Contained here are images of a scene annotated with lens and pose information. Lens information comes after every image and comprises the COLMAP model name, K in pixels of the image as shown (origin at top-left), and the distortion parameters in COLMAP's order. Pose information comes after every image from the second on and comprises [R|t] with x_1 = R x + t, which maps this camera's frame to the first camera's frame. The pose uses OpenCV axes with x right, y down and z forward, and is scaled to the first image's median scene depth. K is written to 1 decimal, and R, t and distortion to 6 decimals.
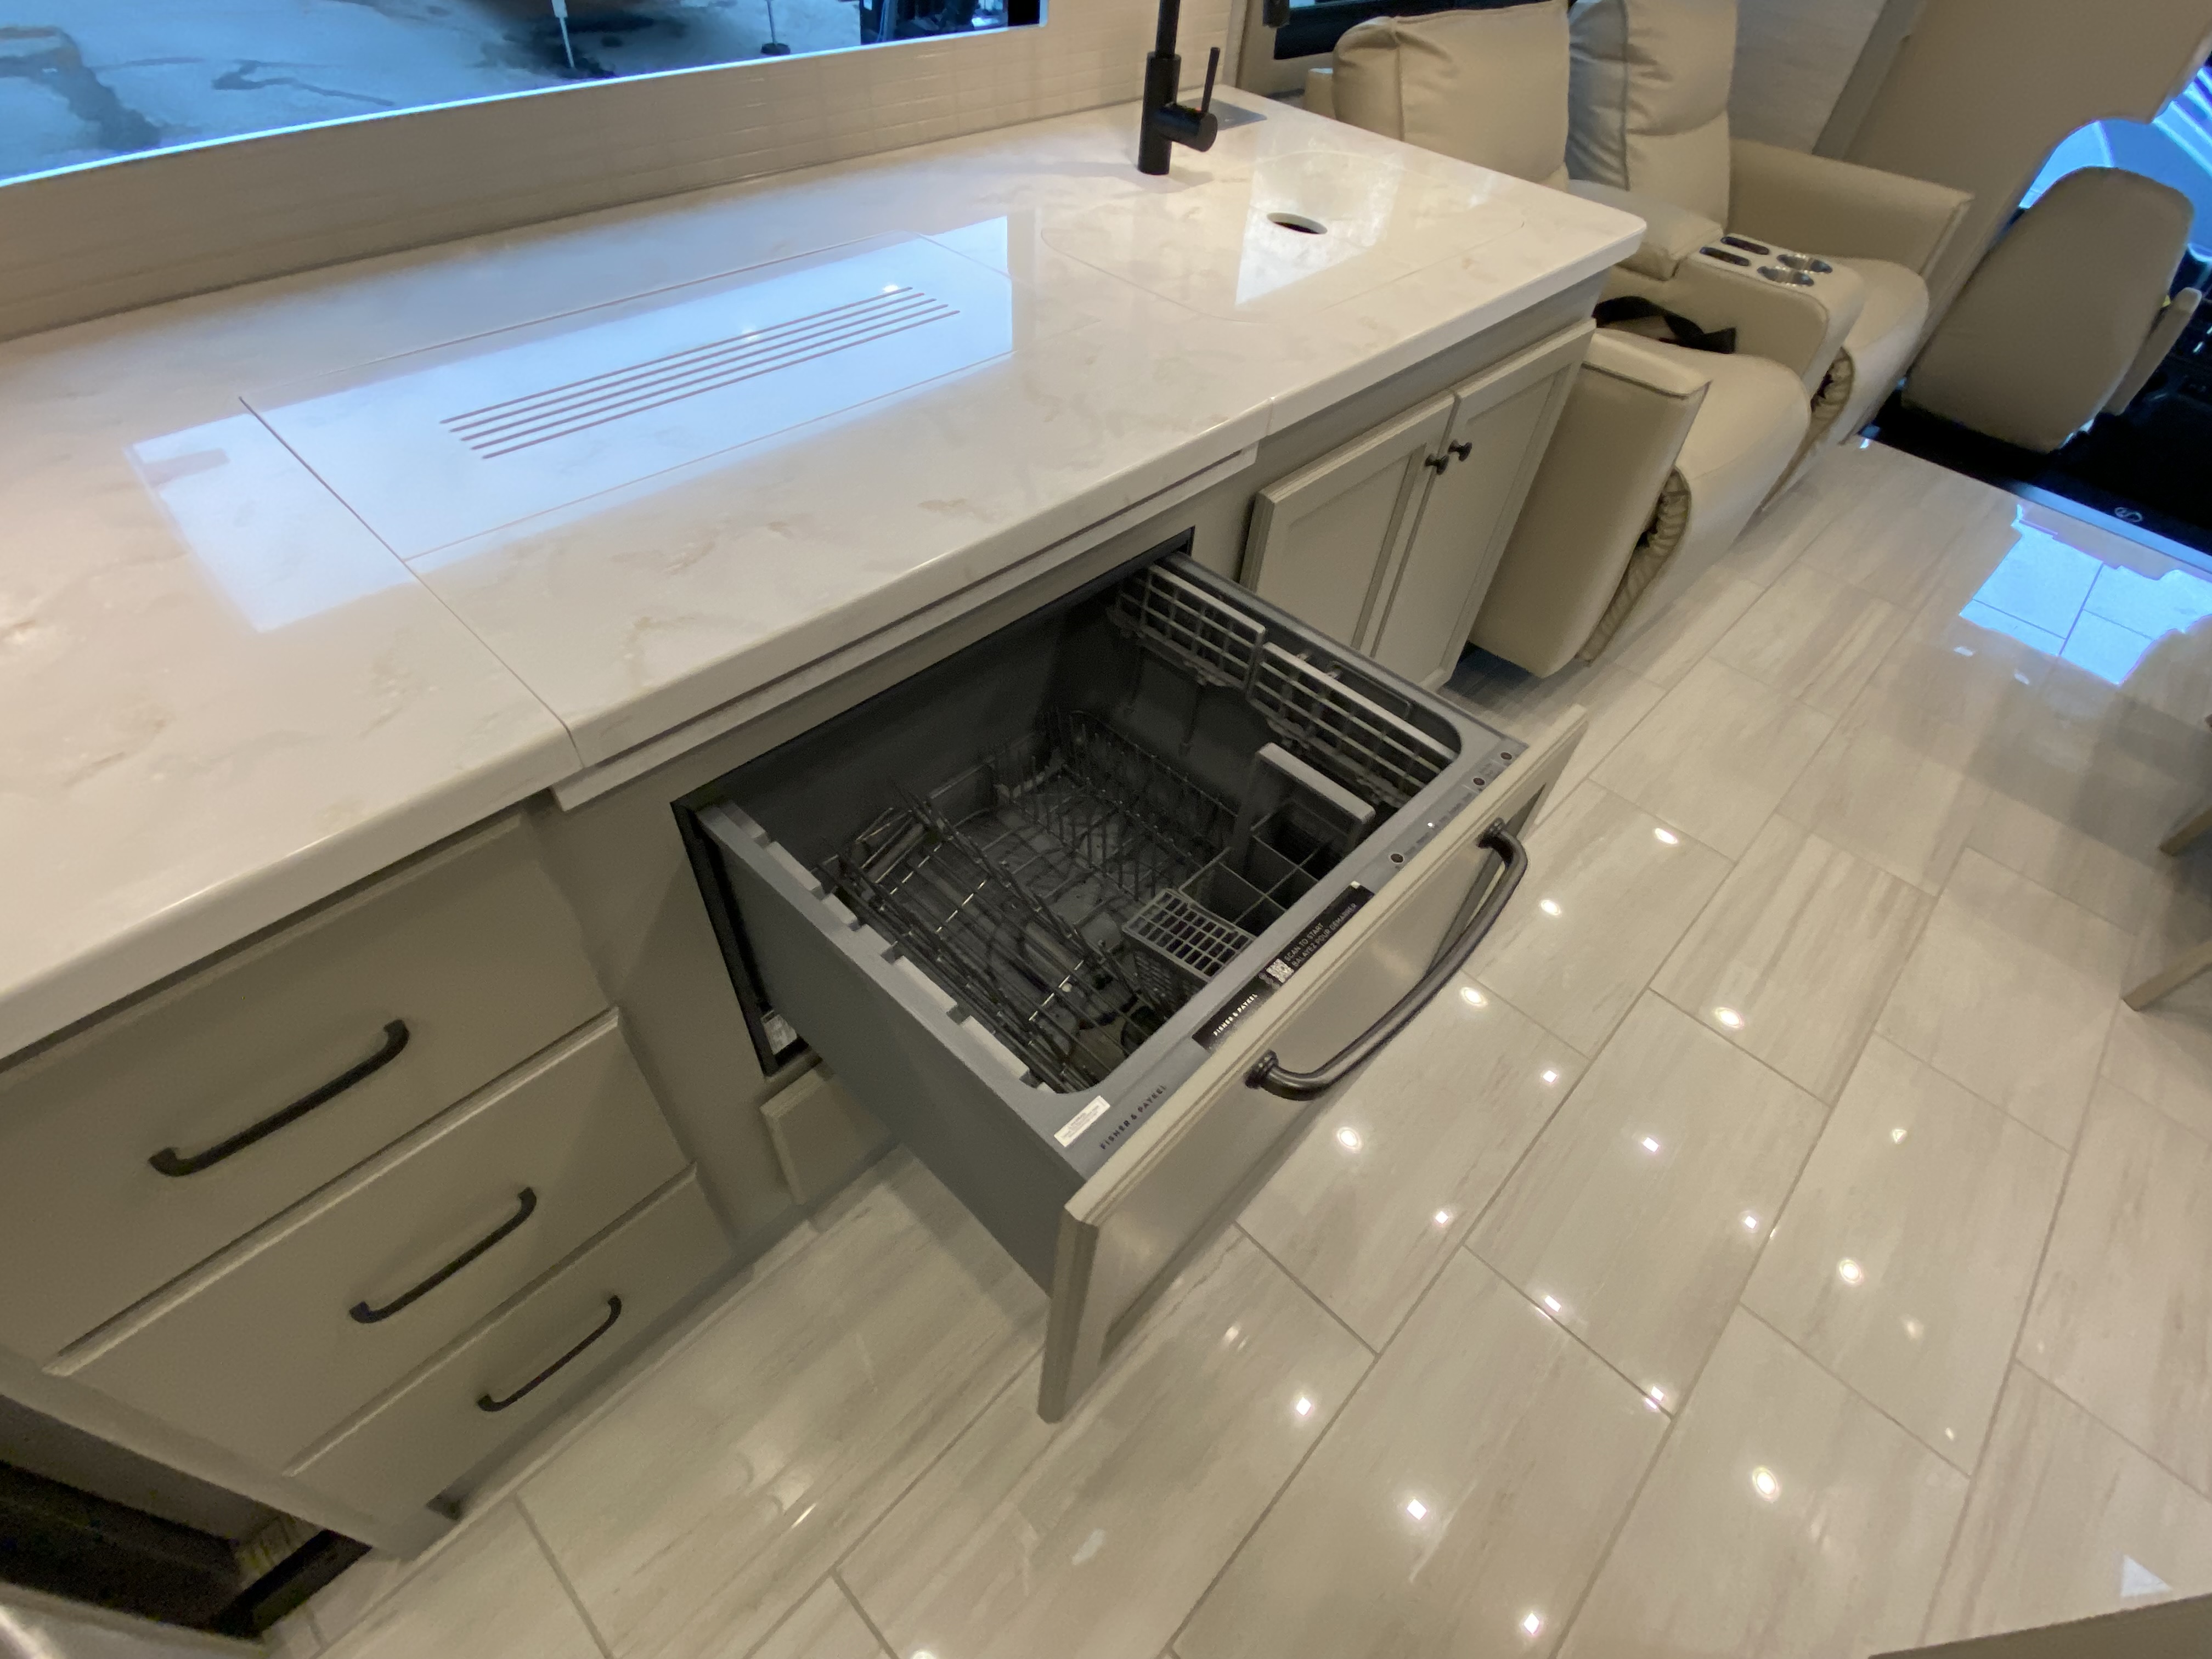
lens RADIAL K [[1039.6, 0, 1097.7], [0, 1039.6, 834.3], [0, 0, 1]] dist [0.020025, -0.021502]
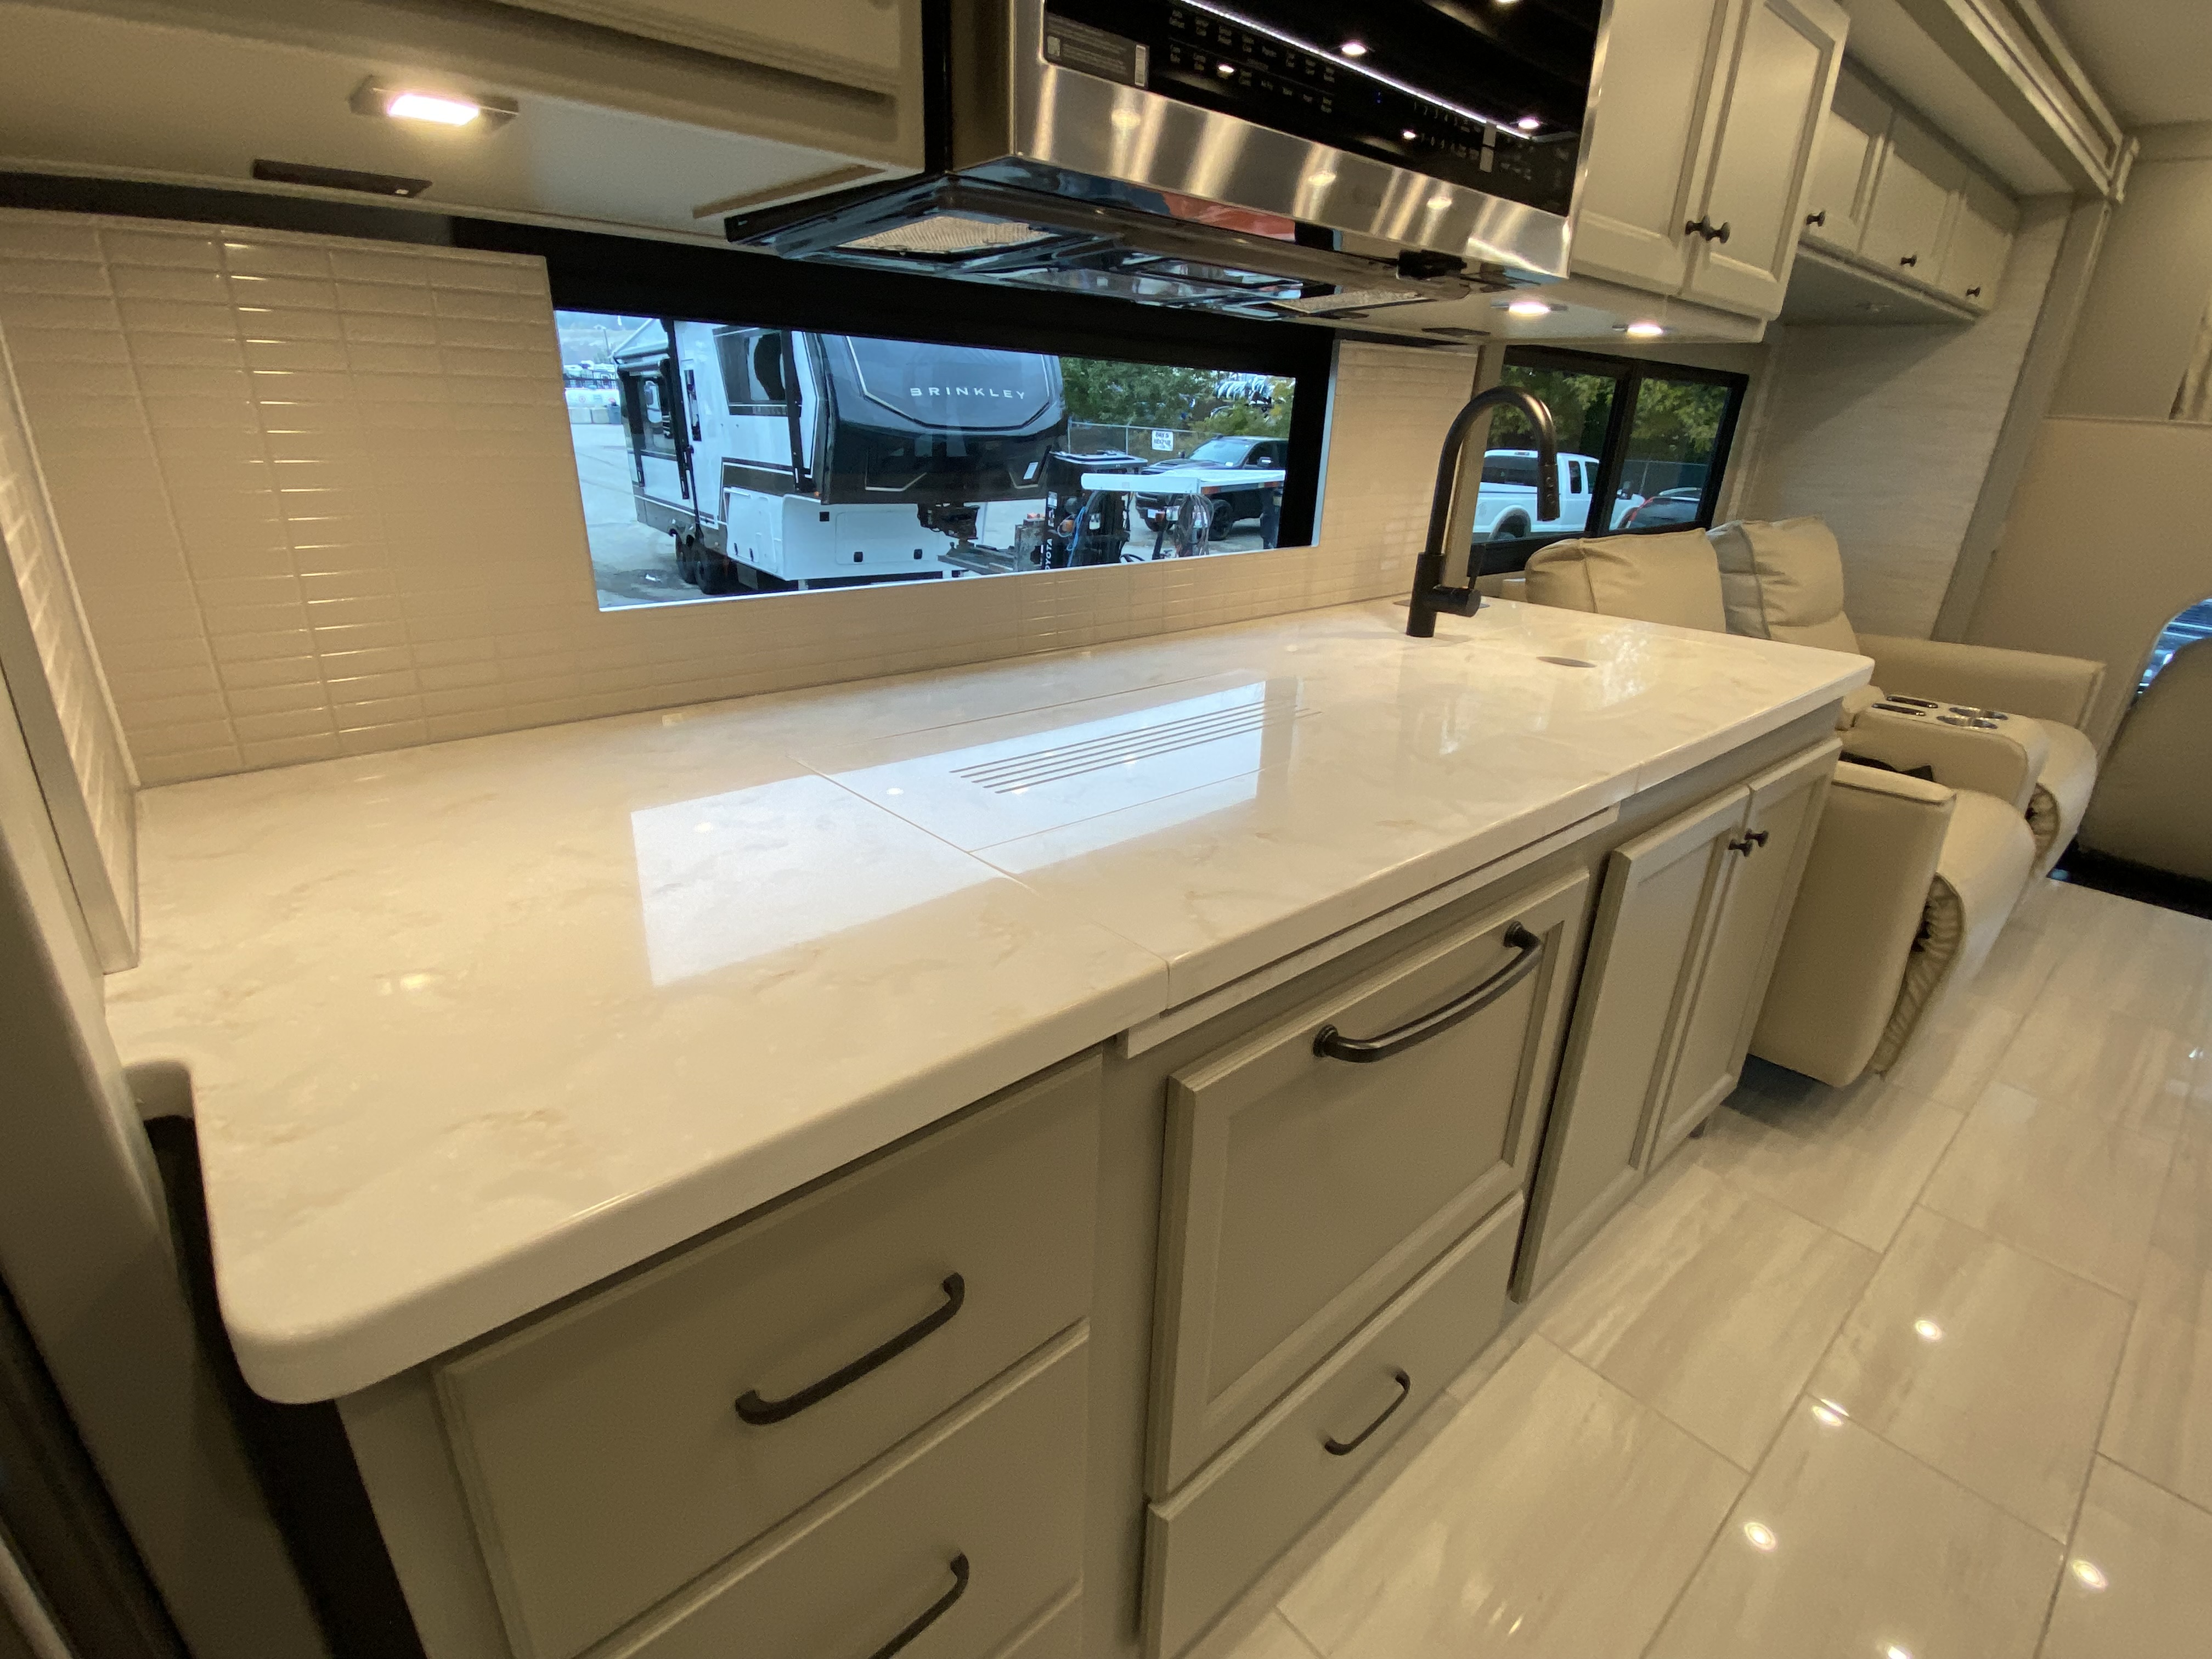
lens RADIAL K [[1037.4, 0, 1096.4], [0, 1037.4, 835.5], [0, 0, 1]] dist [0.027879, -0.028517]
pose [[0.995459, -0.010296, -0.094628, -0.162884], [-0.031919, 0.900466, -0.433754, 0.081935], [0.089676, 0.434805, 0.896049, -0.004366]]
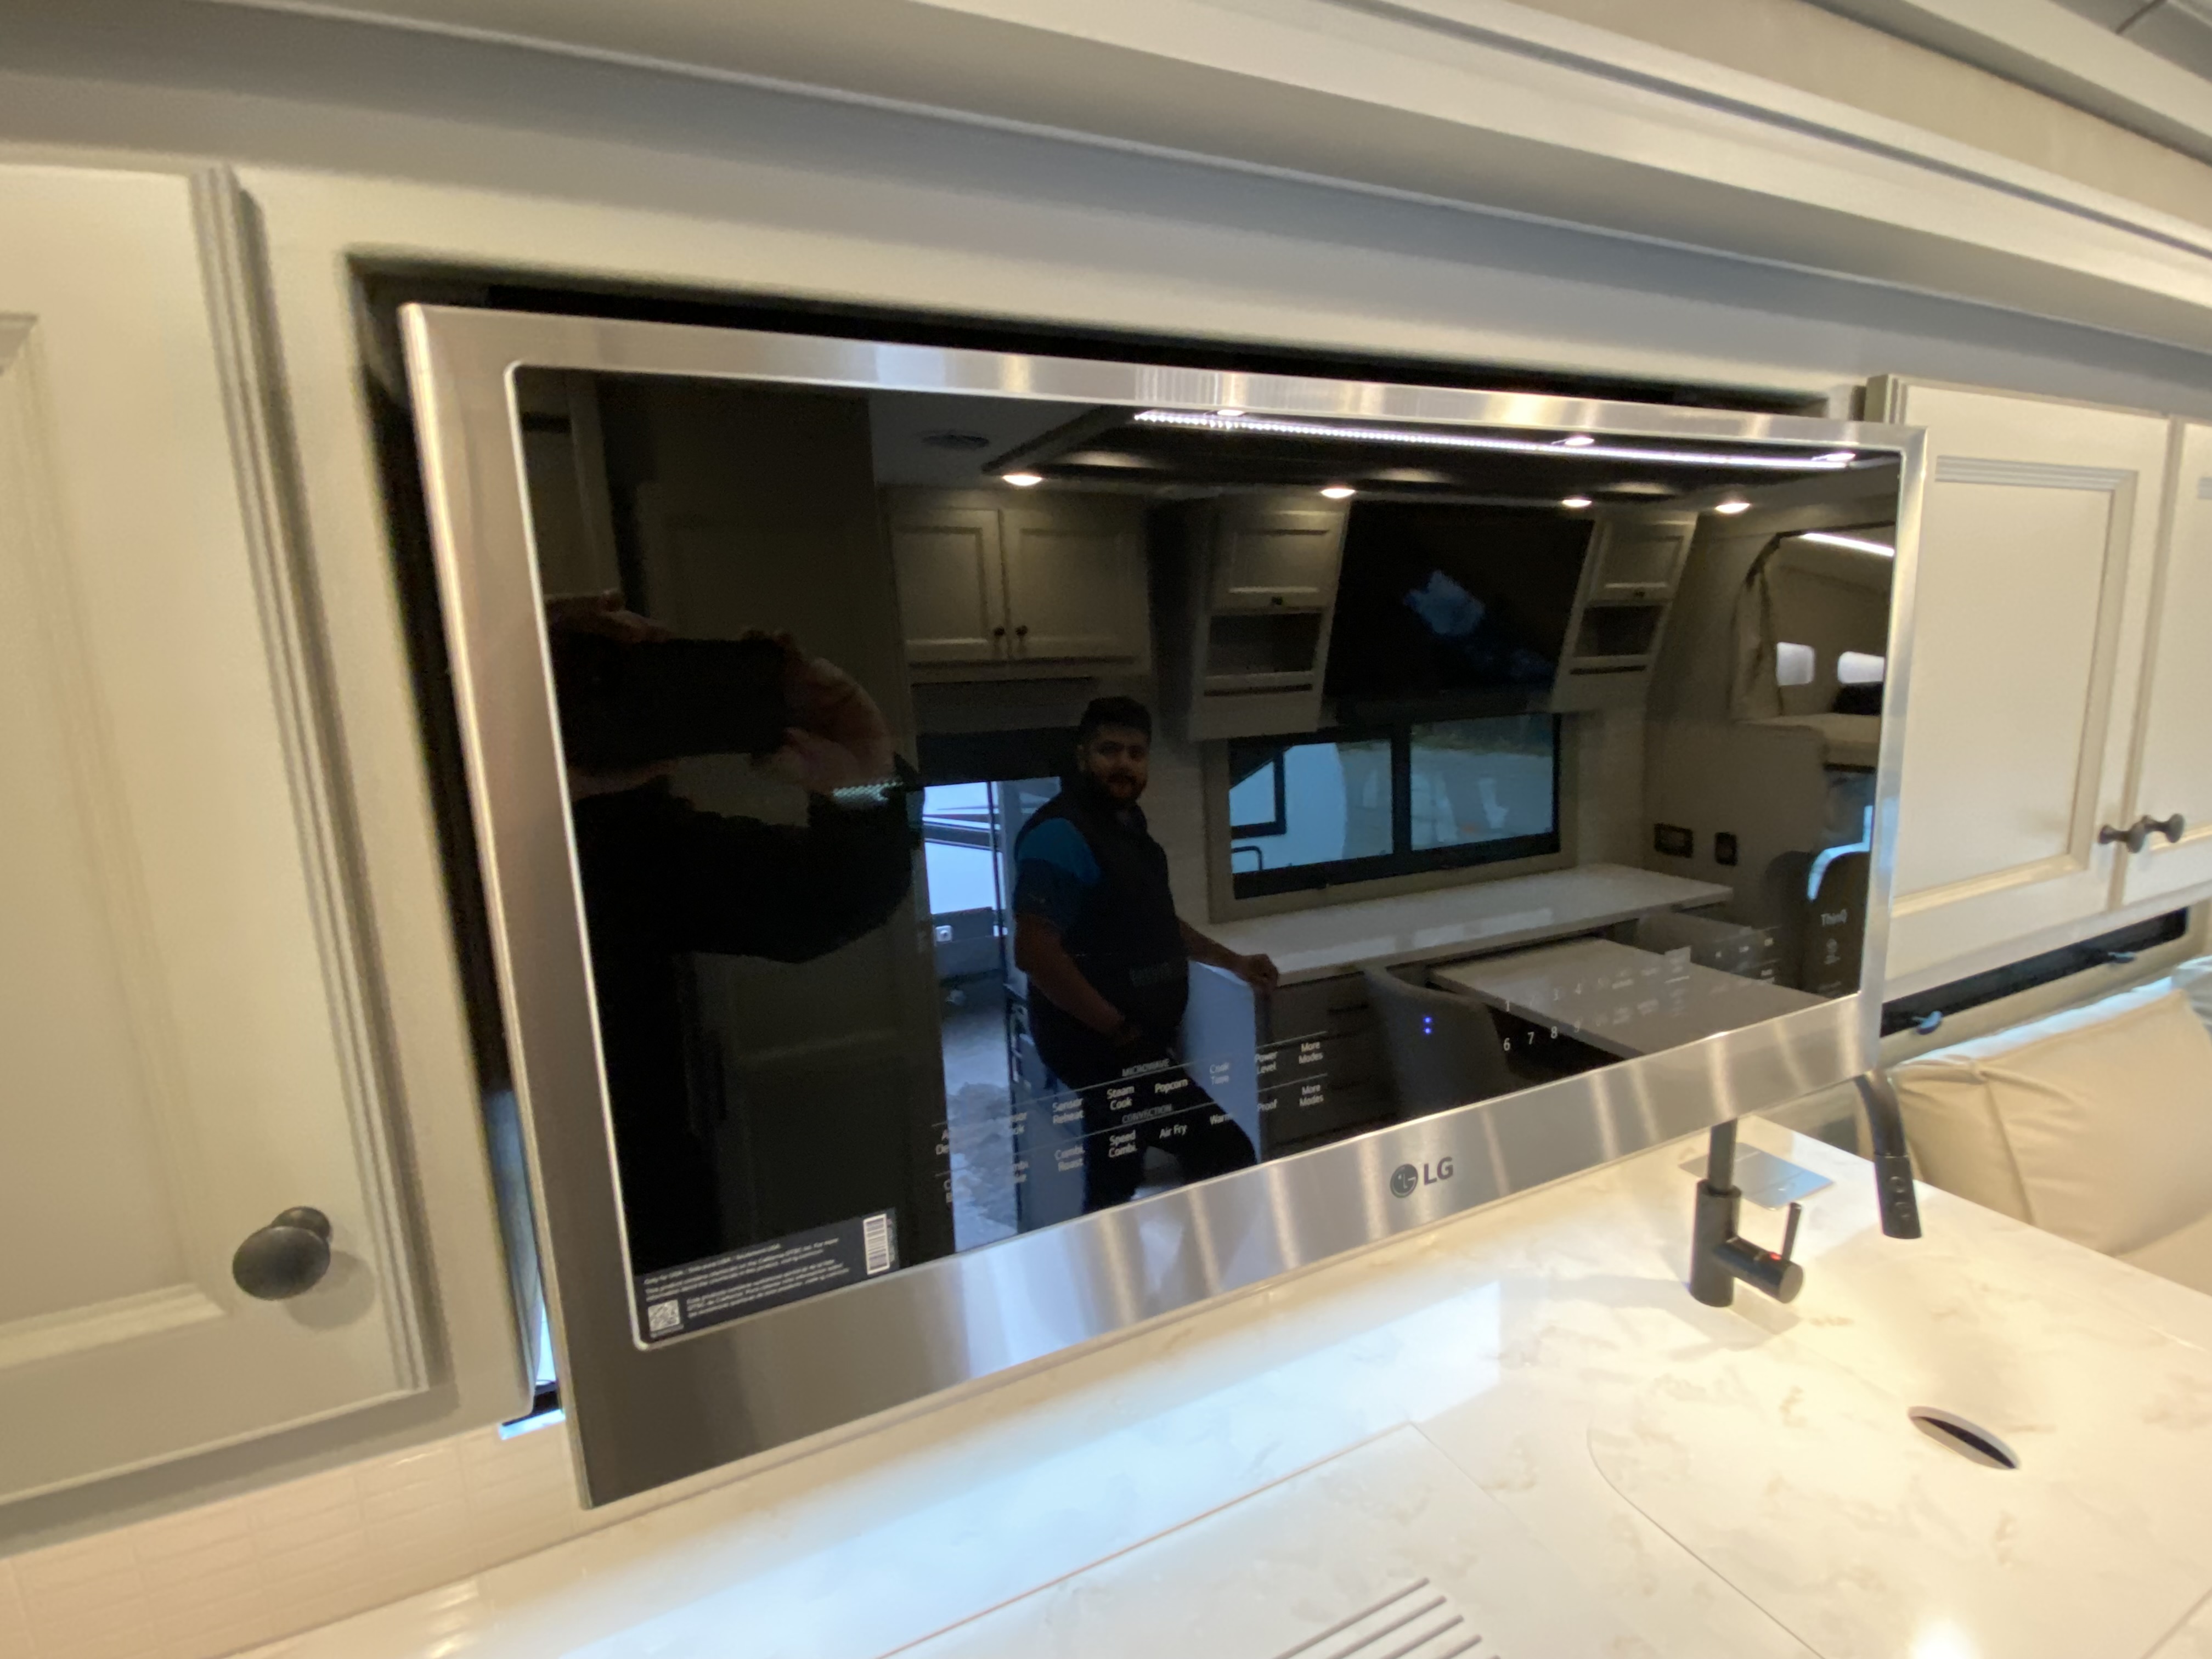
lens RADIAL K [[1011.2, 0, 1105.6], [0, 1011.2, 825.3], [0, 0, 1]] dist [0.020880, -0.018051]
pose [[0.925320, -0.050721, -0.375779, -0.054686], [-0.190700, 0.794317, -0.576796, -0.293555], [0.327744, 0.605382, 0.725325, 0.029229]]
